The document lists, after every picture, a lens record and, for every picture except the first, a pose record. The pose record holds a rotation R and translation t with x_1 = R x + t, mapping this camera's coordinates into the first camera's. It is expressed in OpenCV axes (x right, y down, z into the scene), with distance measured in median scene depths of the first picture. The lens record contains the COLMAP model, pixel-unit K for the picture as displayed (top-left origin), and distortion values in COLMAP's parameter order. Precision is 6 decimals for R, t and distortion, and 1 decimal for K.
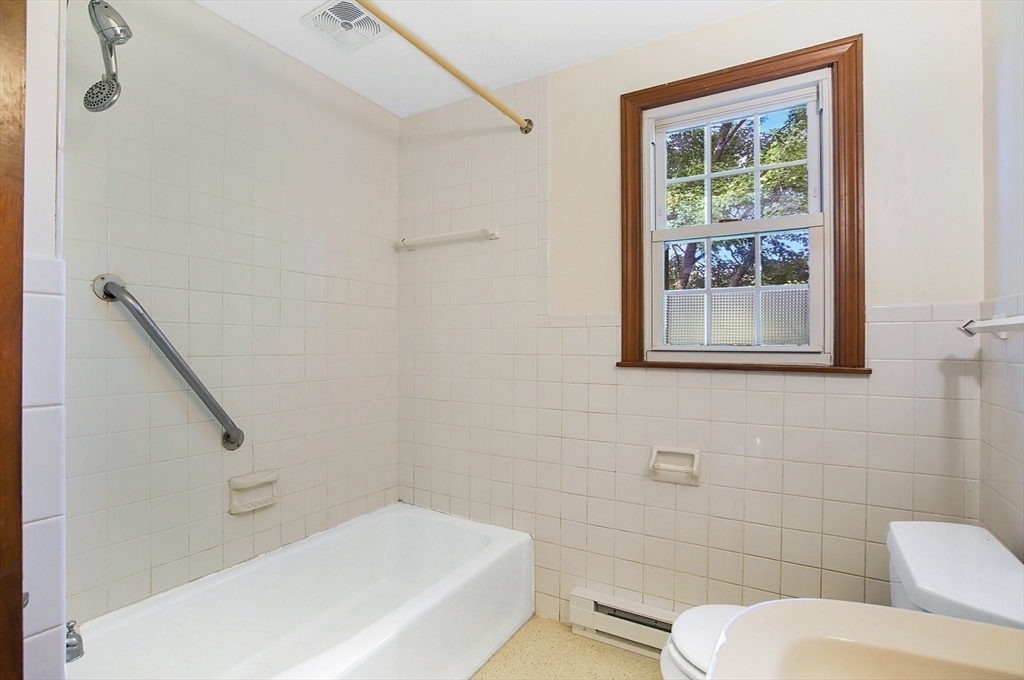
lens RADIAL K [[485.4, 0, 501.6], [0, 485.4, 344.3], [0, 0, 1]] dist [-0.042467, 0.014552]
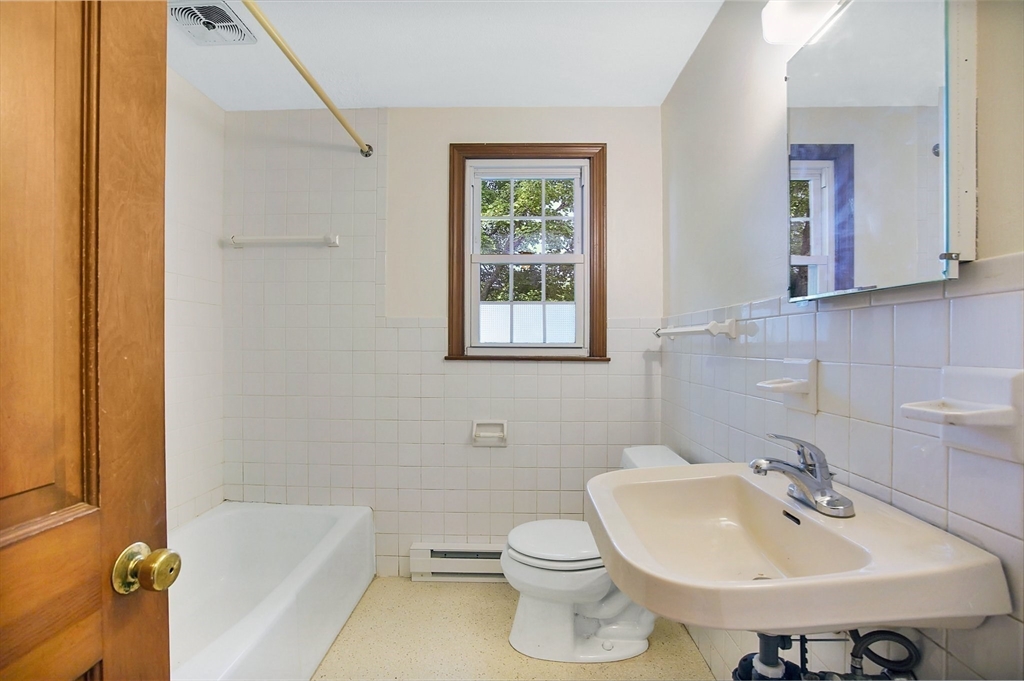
lens RADIAL K [[485.4, 0, 508.3], [0, 485.4, 341.9], [0, 0, 1]] dist [-0.042467, 0.014552]
pose [[0.859438, -0.002058, 0.511237, -0.274698], [-0.001545, 0.999977, 0.006622, -0.009531], [-0.511238, -0.006481, 0.859415, -0.170904]]
